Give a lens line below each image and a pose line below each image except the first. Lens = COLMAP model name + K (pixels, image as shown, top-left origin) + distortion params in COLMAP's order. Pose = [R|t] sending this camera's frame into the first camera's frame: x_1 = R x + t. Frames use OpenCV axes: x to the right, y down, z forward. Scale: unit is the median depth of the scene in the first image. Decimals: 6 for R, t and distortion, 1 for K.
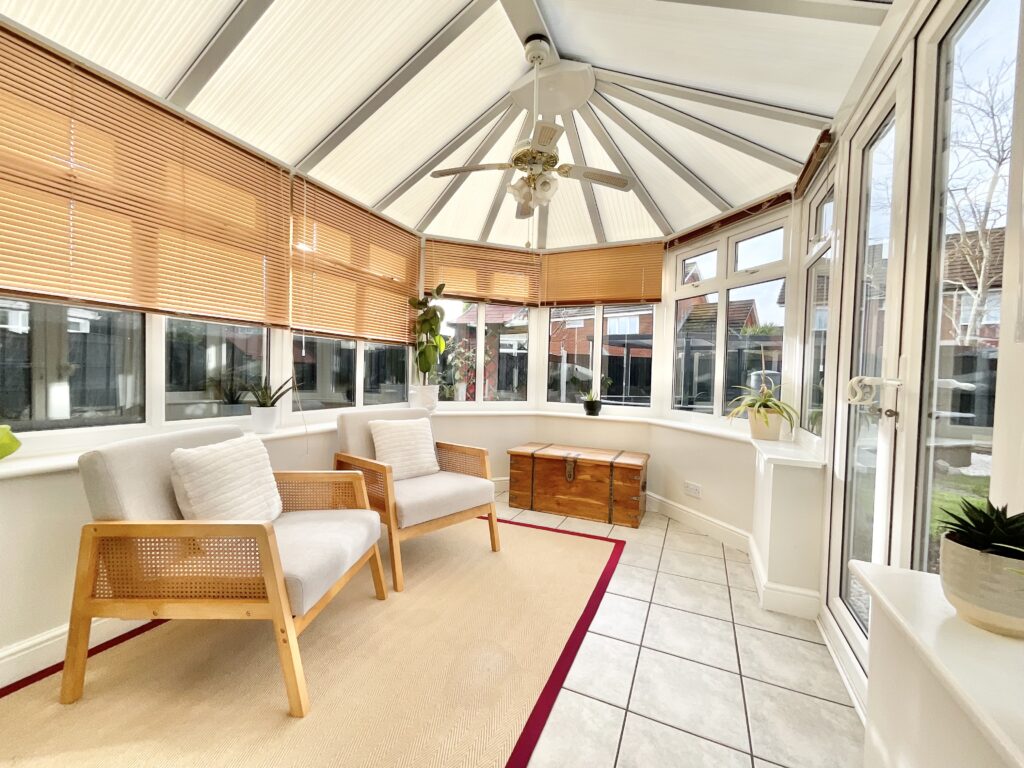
lens RADIAL K [[416.1, 0, 512.6], [0, 416.1, 382.5], [0, 0, 1]] dist [-0.001398, -0.000036]
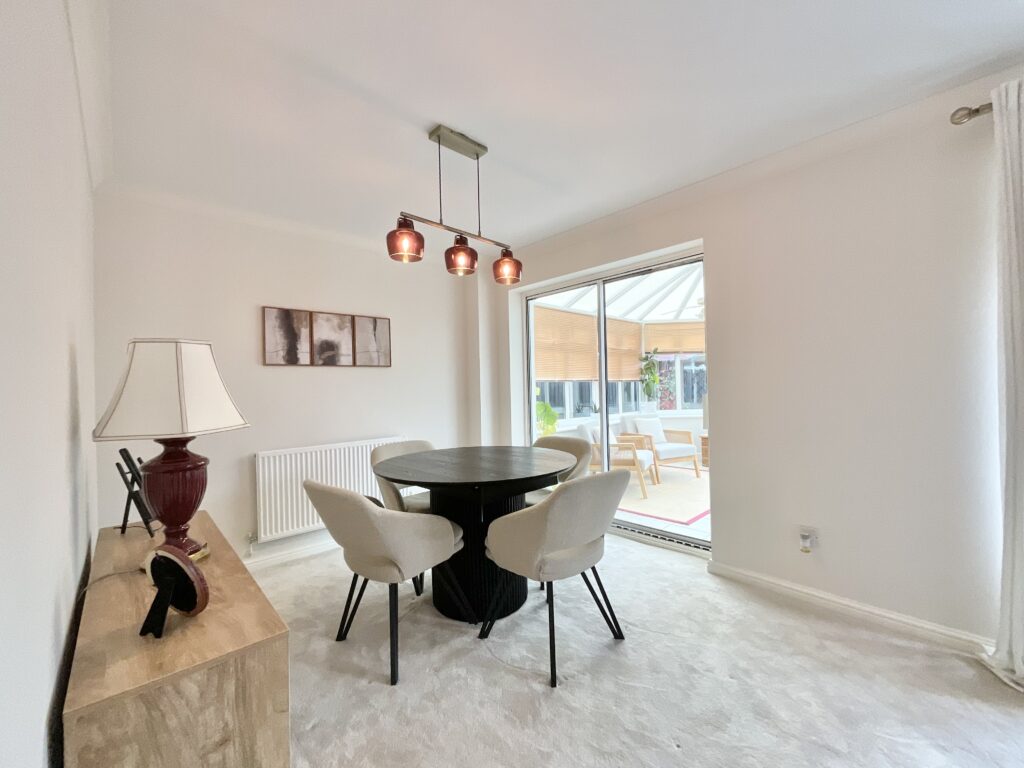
lens RADIAL K [[416.1, 0, 510.3], [0, 416.1, 384.9], [0, 0, 1]] dist [-0.001398, -0.000036]
pose [[0.921349, -0.052132, -0.385226, -0.063600], [0.040574, 0.998451, -0.038078, -0.026068], [0.386614, 0.019453, 0.922036, -1.023426]]
